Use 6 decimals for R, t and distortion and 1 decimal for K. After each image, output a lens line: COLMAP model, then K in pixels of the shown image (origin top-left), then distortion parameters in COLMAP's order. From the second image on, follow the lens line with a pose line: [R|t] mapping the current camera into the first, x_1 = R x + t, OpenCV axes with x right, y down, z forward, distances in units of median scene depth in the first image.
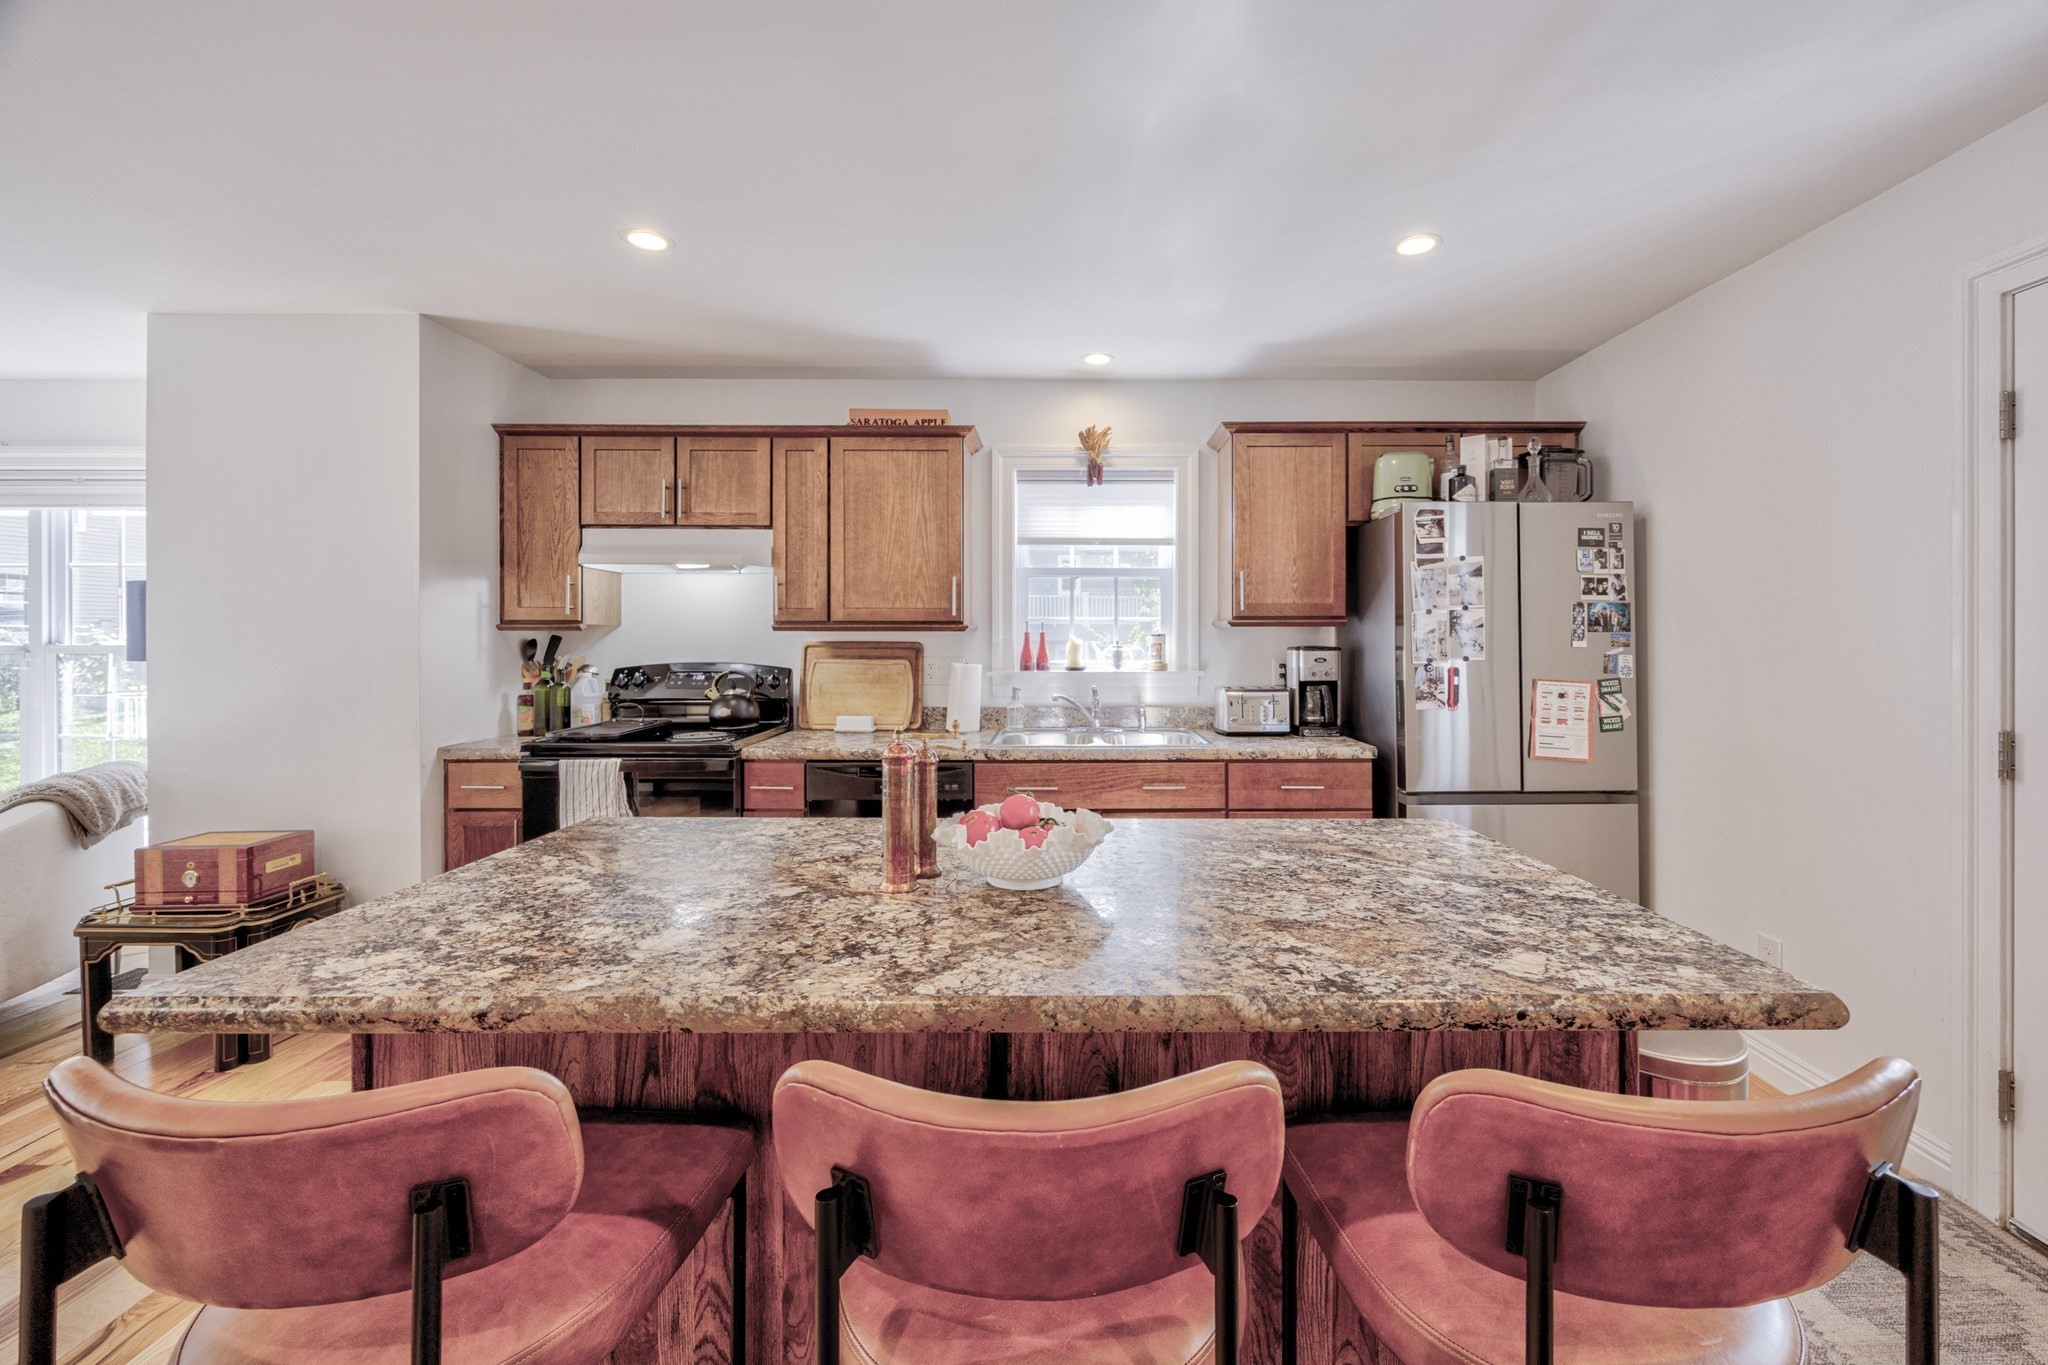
lens RADIAL K [[822.6, 0, 1070.3], [0, 822.6, 642.8], [0, 0, 1]] dist [-0.006627, 0.001153]
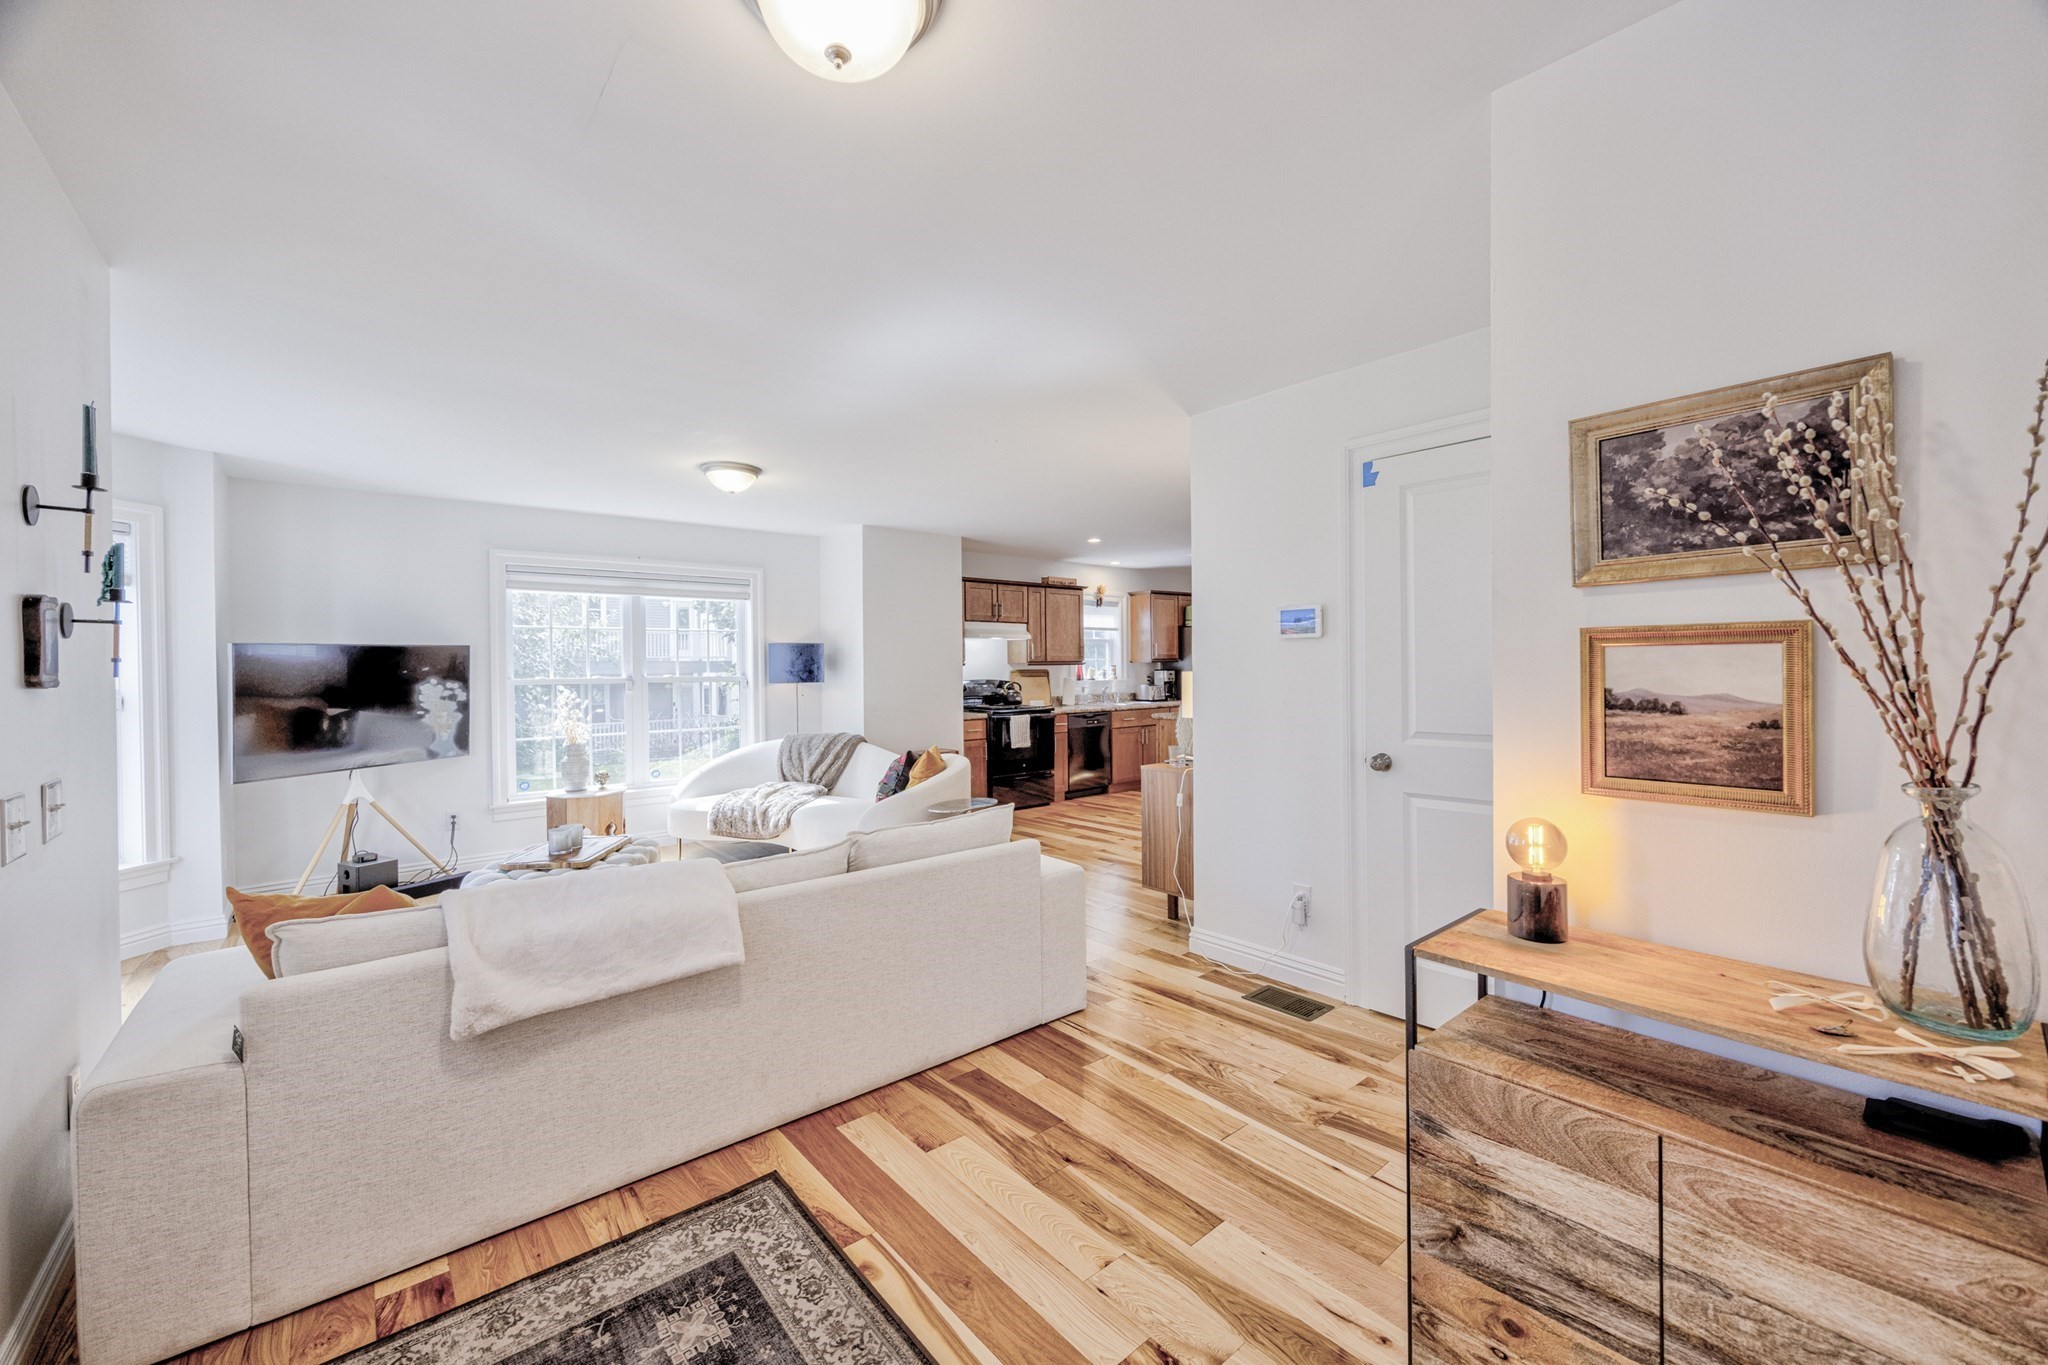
lens RADIAL K [[822.6, 0, 1031.5], [0, 822.6, 676.7], [0, 0, 1]] dist [-0.006627, 0.001153]
pose [[0.760805, -0.018082, 0.648729, -1.968507], [0.020822, 0.999777, 0.003447, 0.011624], [-0.648647, 0.010885, 0.761012, -0.880895]]
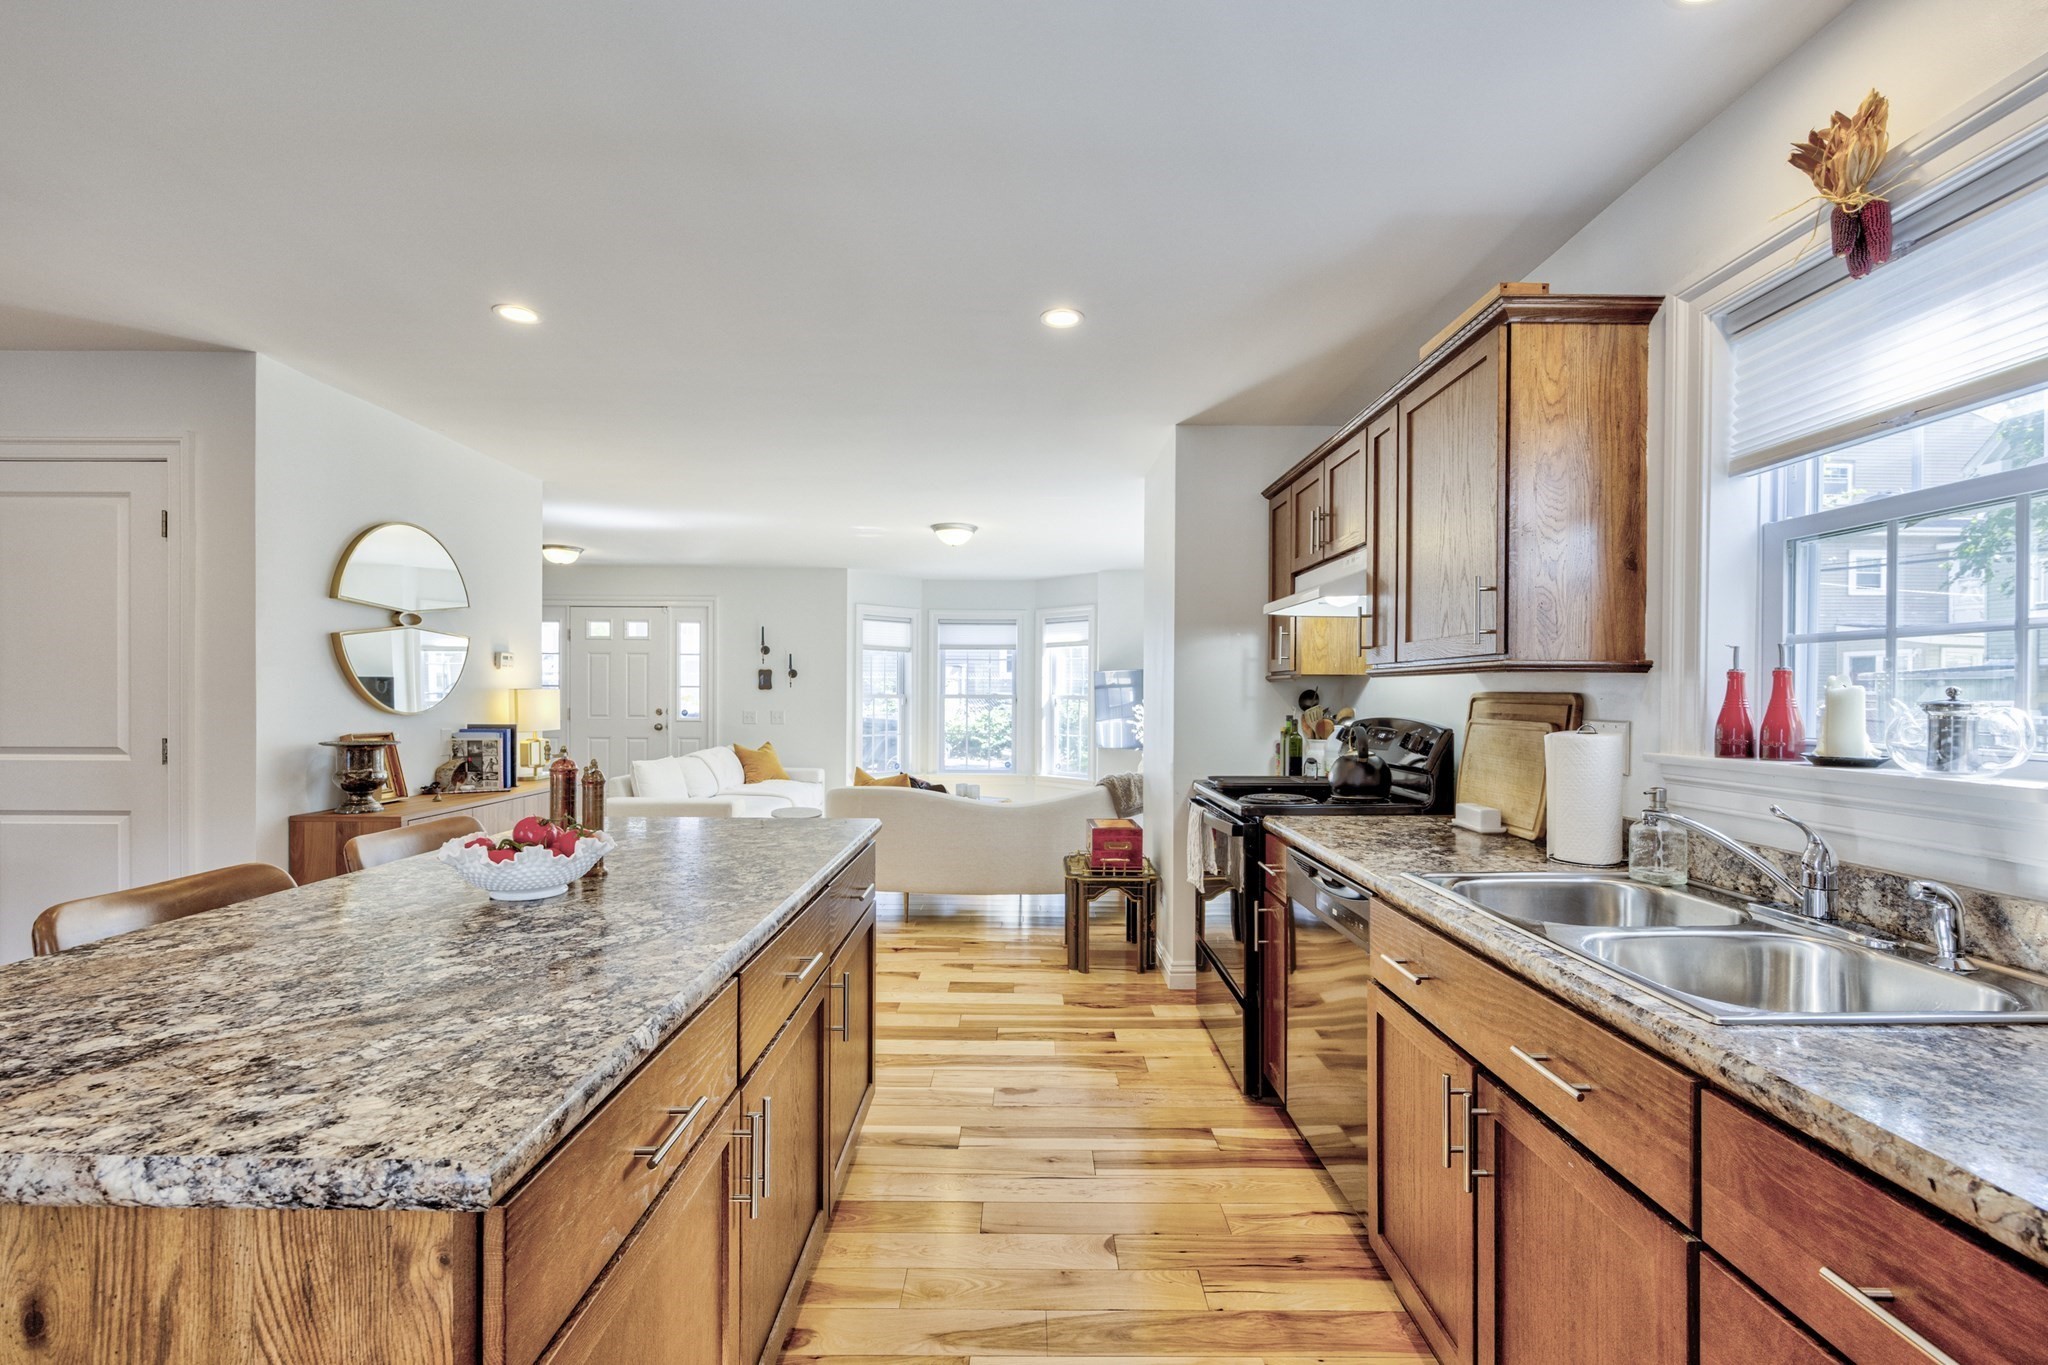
lens RADIAL K [[886.9, 0, 1025.6], [0, 886.9, 699.7], [0, 0, 1]] dist [-0.001675, -0.000867]
pose [[-0.006858, 0.006311, -0.999957, 0.474840], [-0.012109, 0.999906, 0.006394, 0.005000], [0.999903, 0.012153, -0.006781, 0.692626]]
